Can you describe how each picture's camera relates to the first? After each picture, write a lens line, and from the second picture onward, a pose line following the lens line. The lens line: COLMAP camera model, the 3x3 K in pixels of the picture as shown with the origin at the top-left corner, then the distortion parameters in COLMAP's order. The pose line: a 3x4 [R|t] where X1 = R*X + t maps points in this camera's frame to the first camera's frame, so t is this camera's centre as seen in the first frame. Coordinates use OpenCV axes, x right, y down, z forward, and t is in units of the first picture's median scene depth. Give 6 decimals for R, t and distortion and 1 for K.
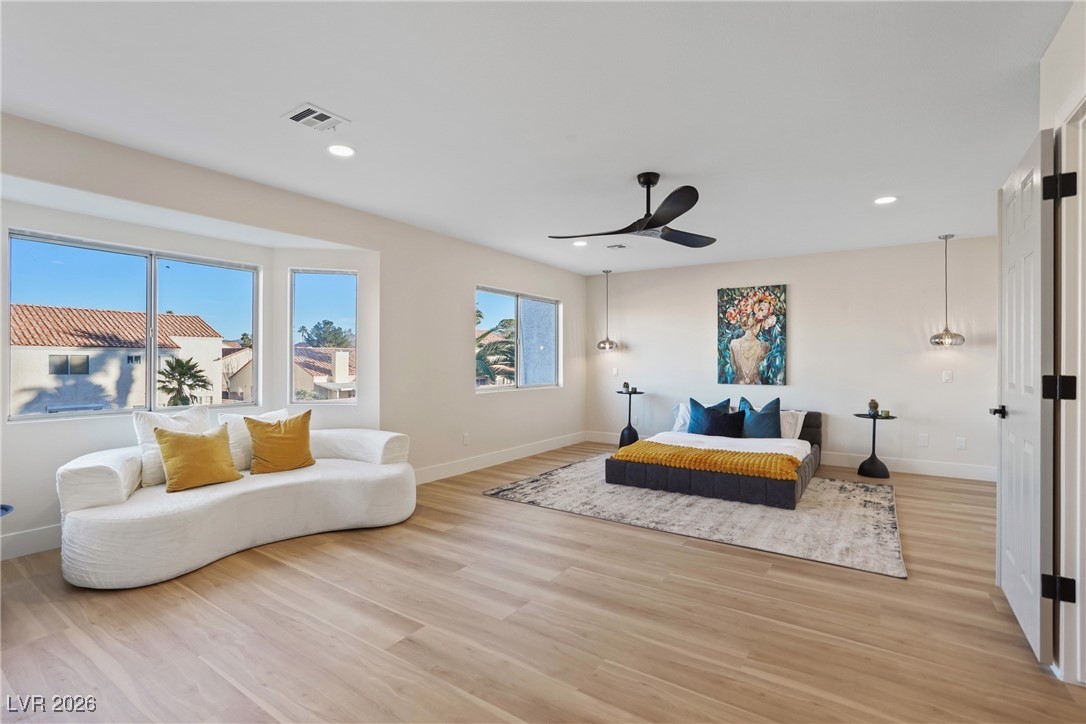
lens RADIAL K [[503.5, 0, 543.0], [0, 503.5, 362.0], [0, 0, 1]] dist [-0.051565, 0.023077]
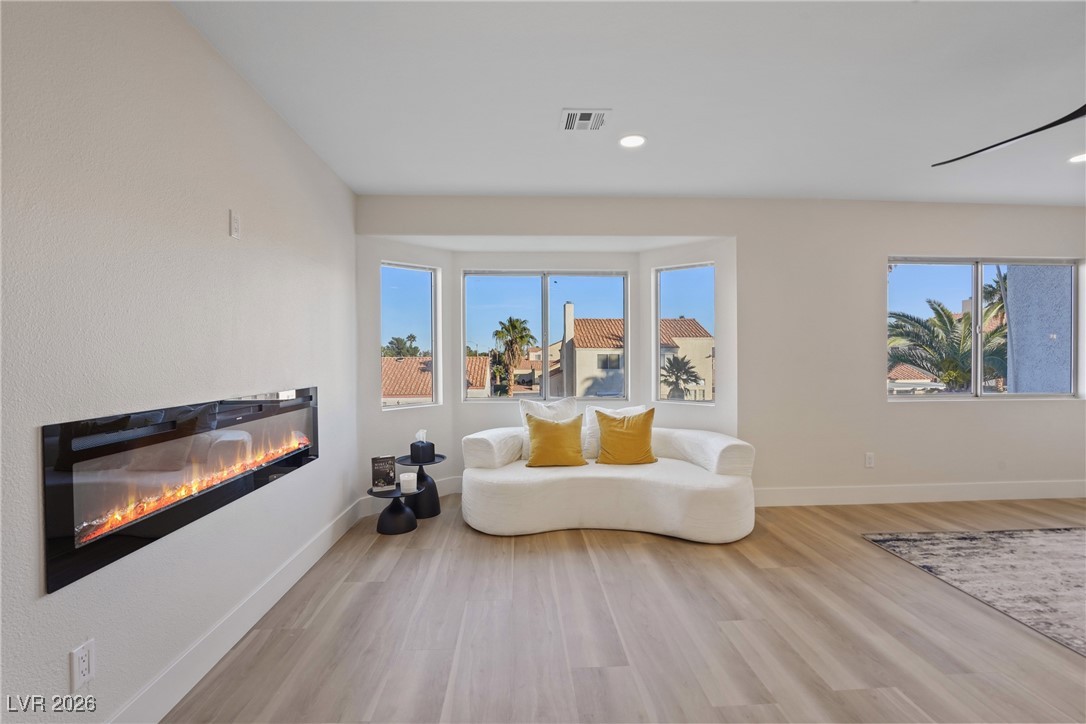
lens RADIAL K [[506.6, 0, 541.9], [0, 506.6, 365.9], [0, 0, 1]] dist [-0.062151, 0.023375]
pose [[0.597717, 0.007855, -0.801669, 0.207330], [0.003102, 0.999922, 0.012111, -0.001327], [0.801701, -0.009725, 0.597646, 0.209564]]
